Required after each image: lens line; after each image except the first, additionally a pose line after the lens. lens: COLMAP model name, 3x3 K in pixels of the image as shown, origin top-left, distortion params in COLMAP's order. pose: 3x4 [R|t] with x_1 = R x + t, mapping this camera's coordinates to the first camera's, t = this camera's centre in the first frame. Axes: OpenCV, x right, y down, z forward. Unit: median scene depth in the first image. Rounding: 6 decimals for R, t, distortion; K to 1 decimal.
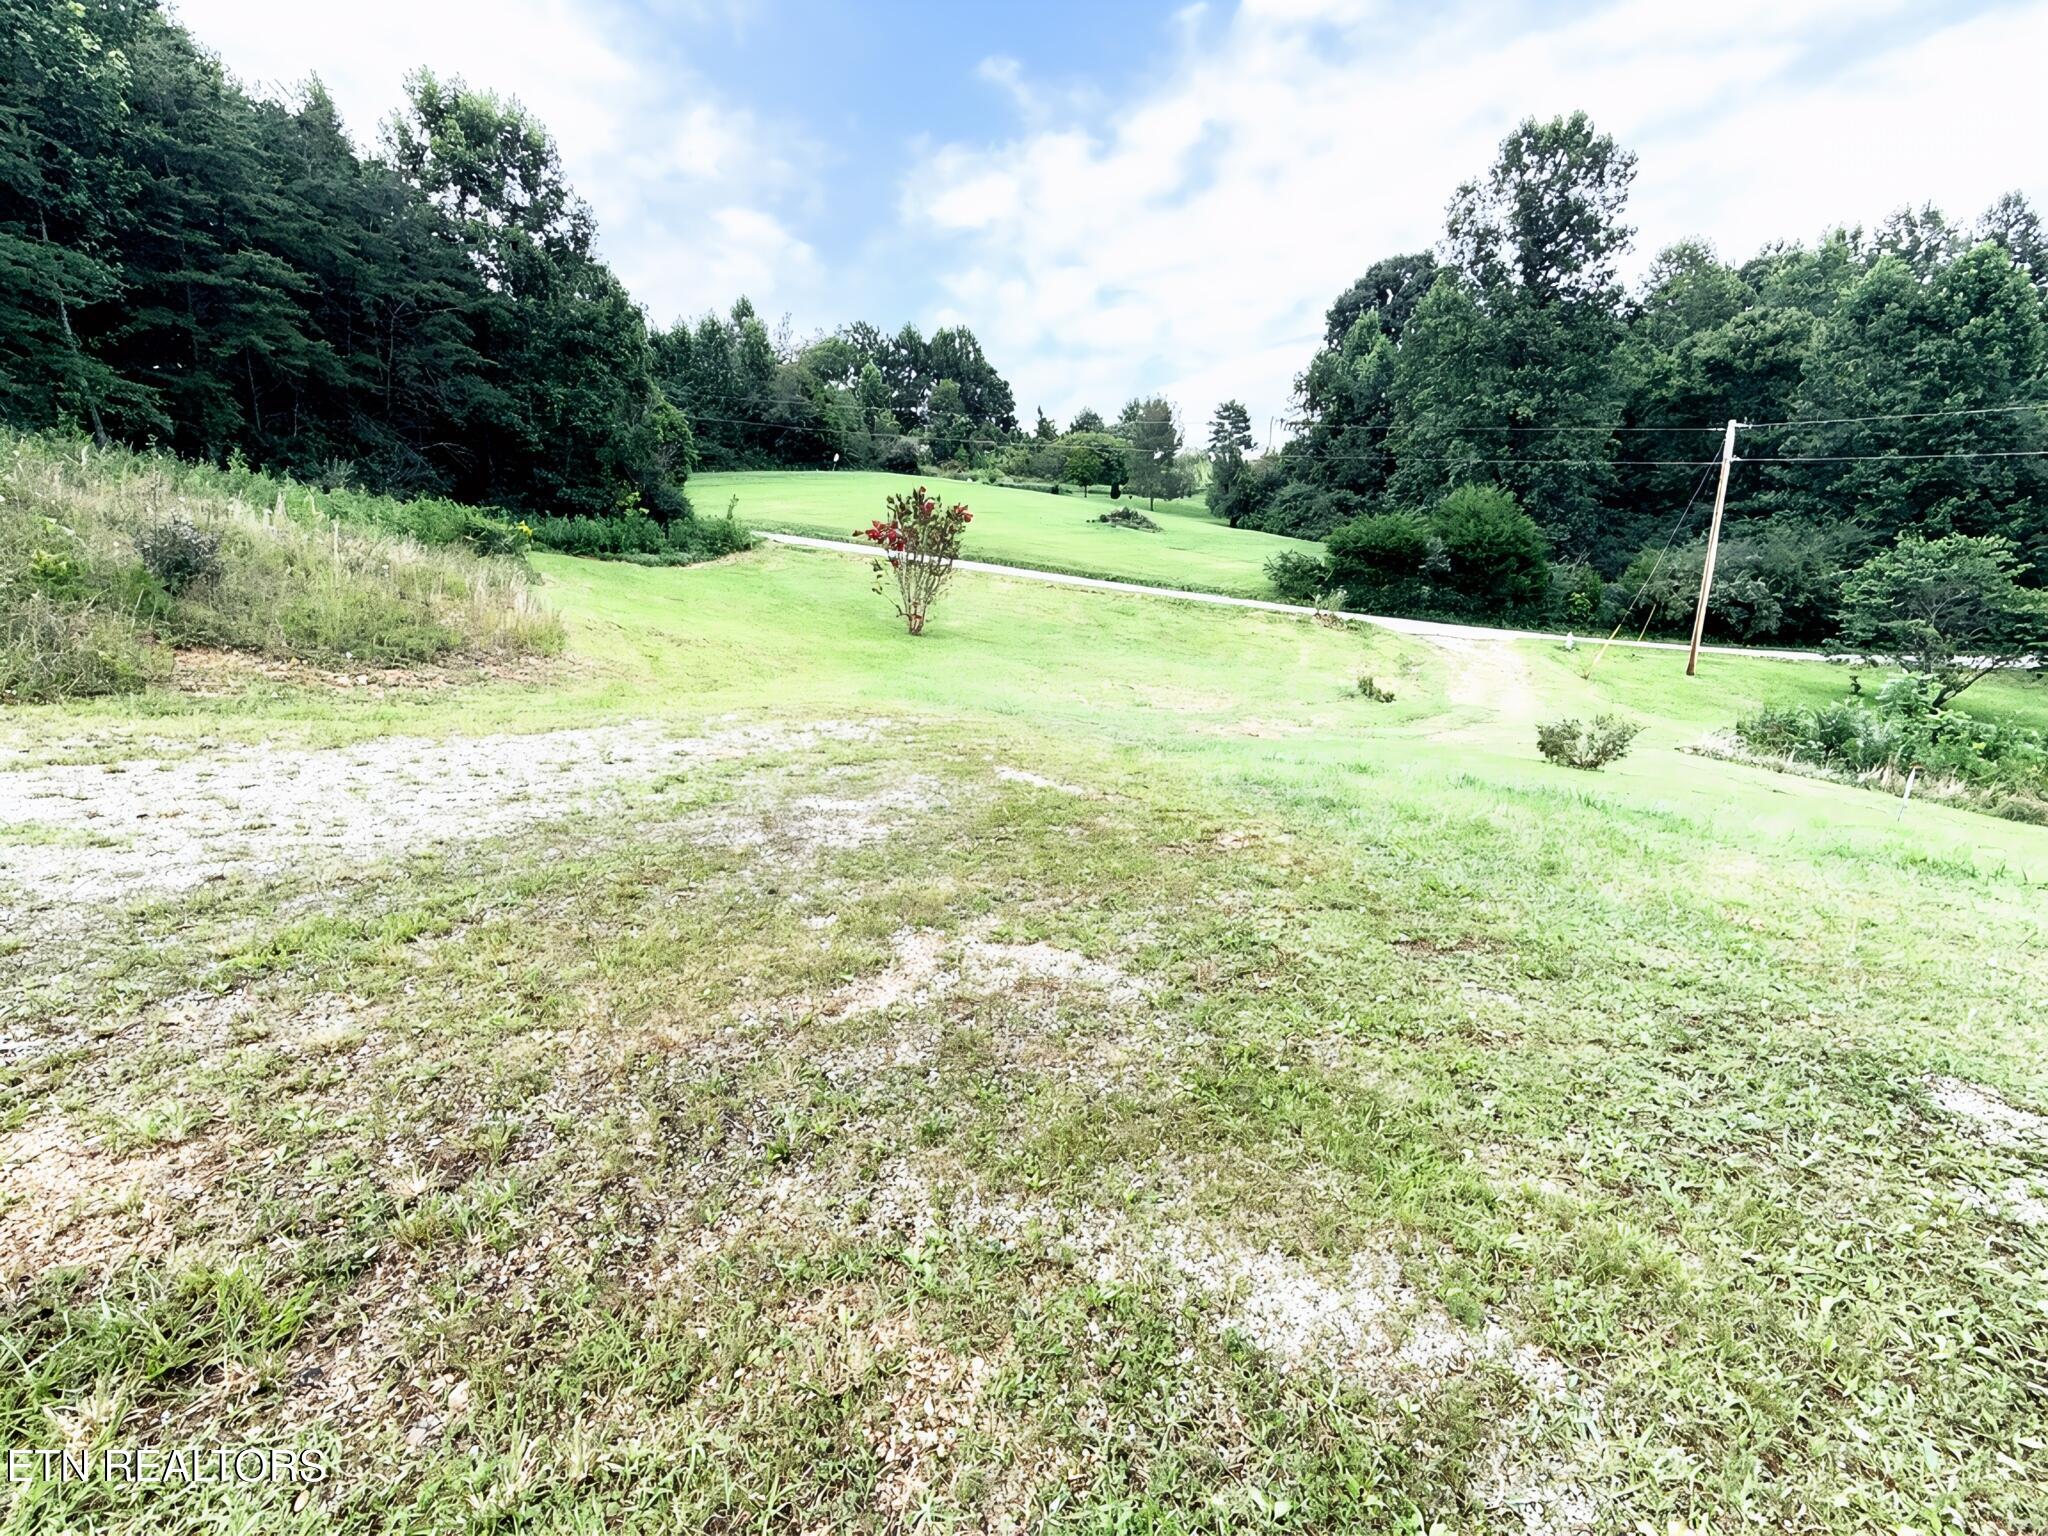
lens RADIAL K [[810.9, 0, 1015.2], [0, 810.9, 767.7], [0, 0, 1]] dist [-0.000669, -0.000431]
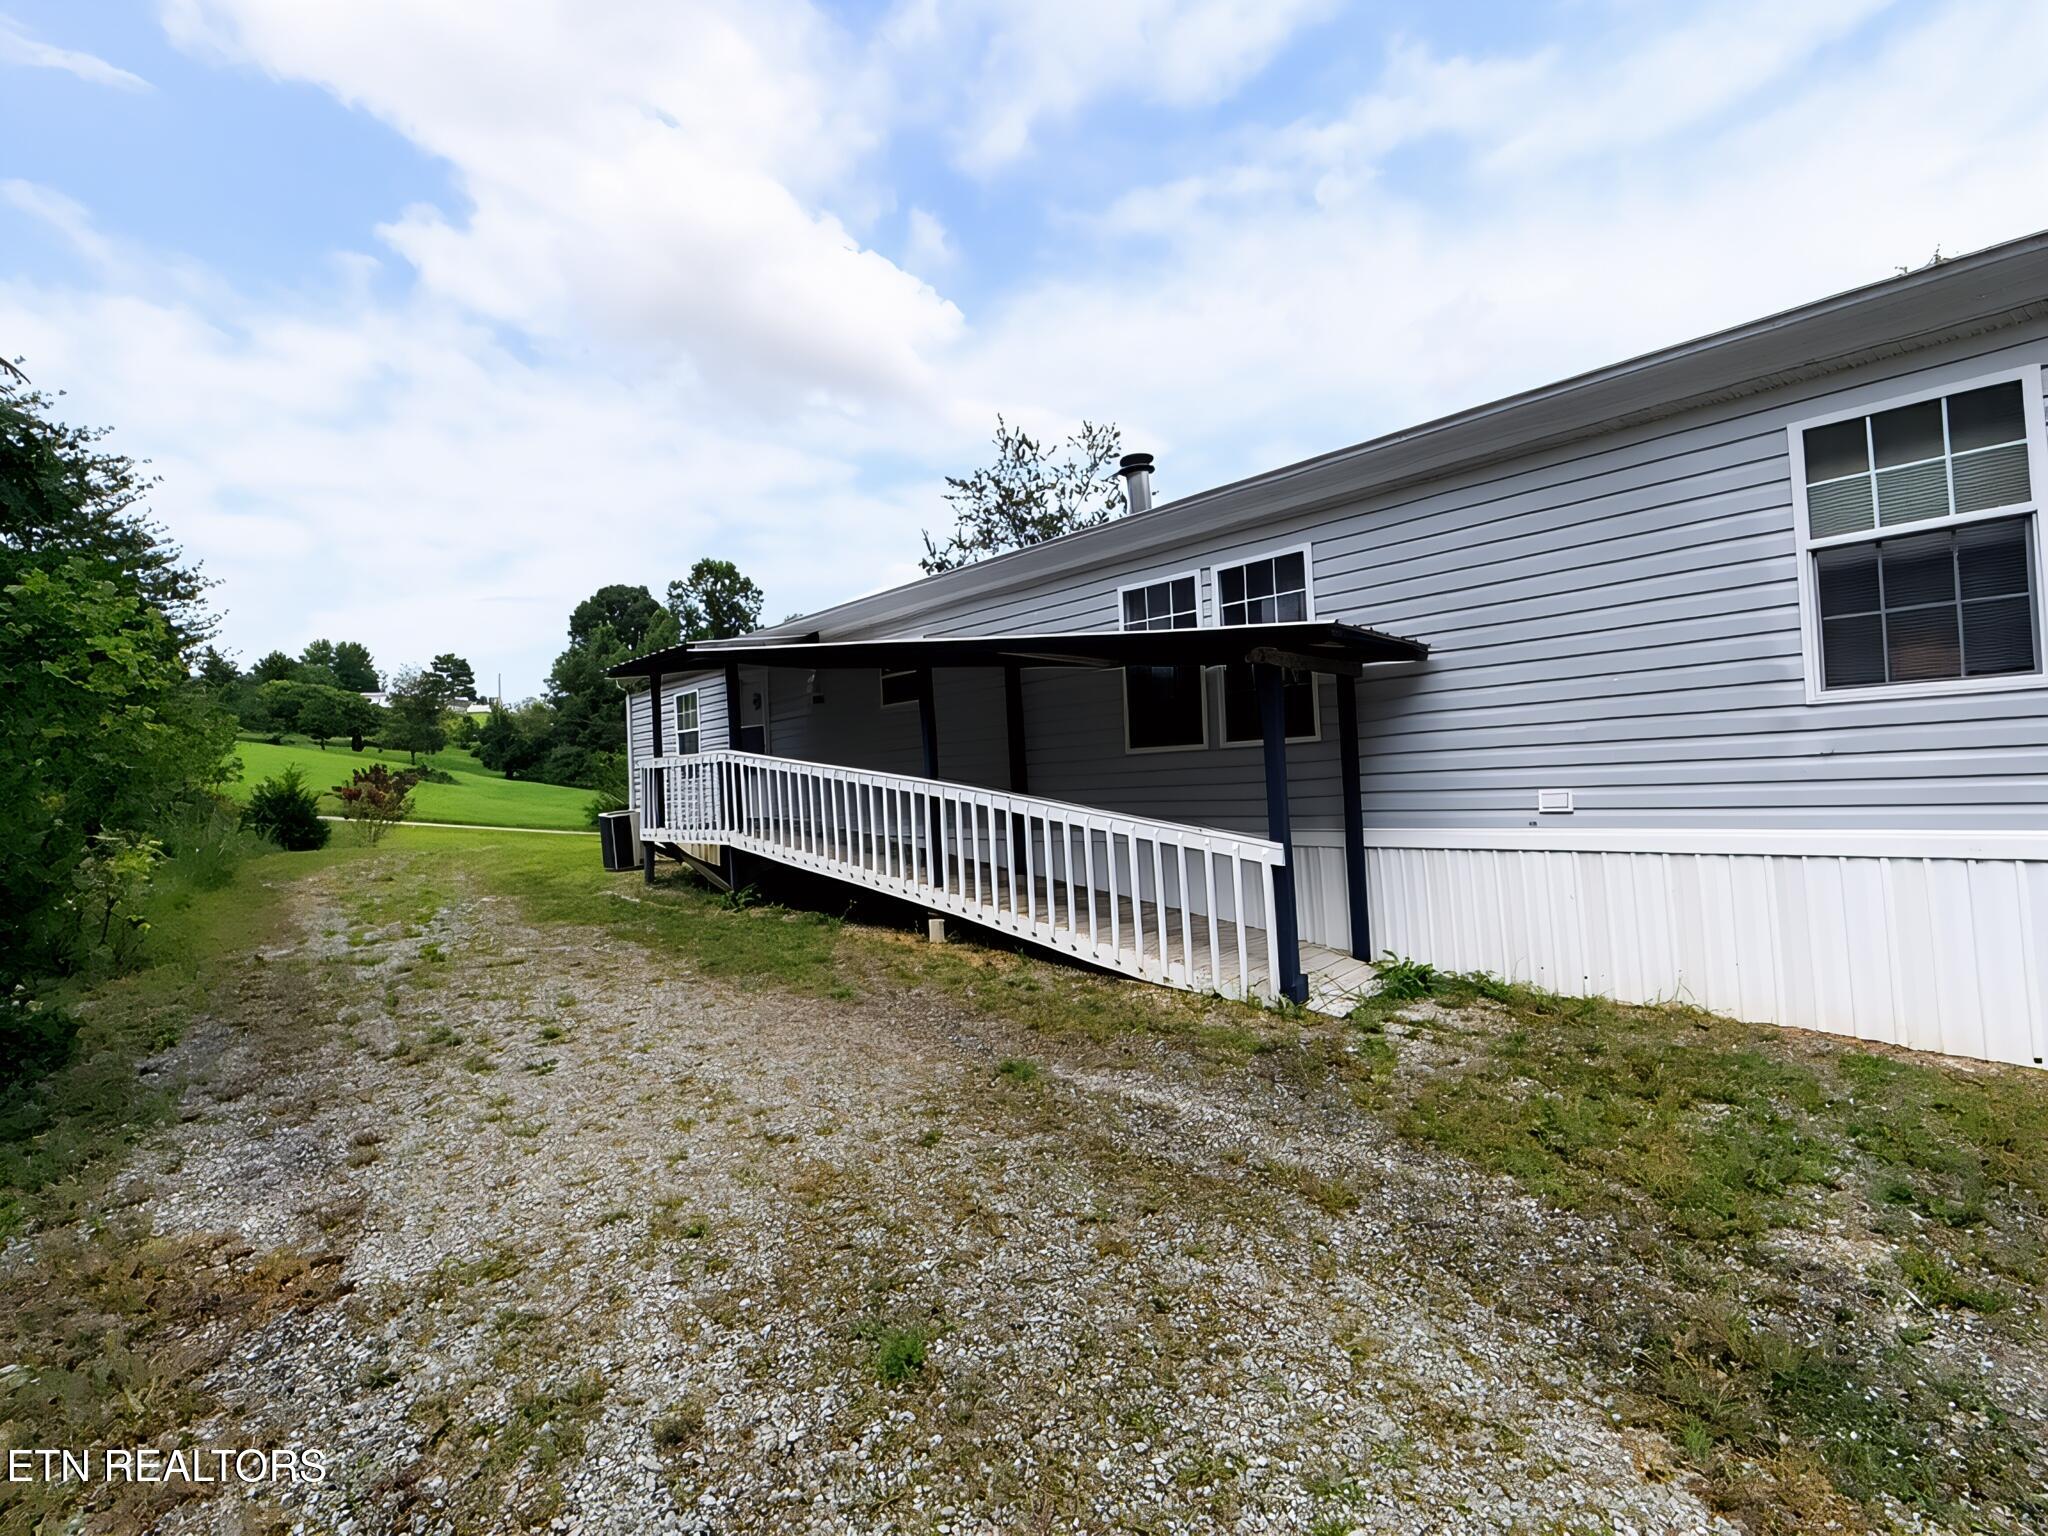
lens RADIAL K [[810.9, 0, 1015.2], [0, 810.9, 767.7], [0, 0, 1]] dist [-0.000669, -0.000431]
pose [[0.639028, 0.009096, 0.769130, -0.163896], [0.214851, 0.958019, -0.189838, 0.065055], [-0.738568, 0.286561, 0.610246, -0.252343]]
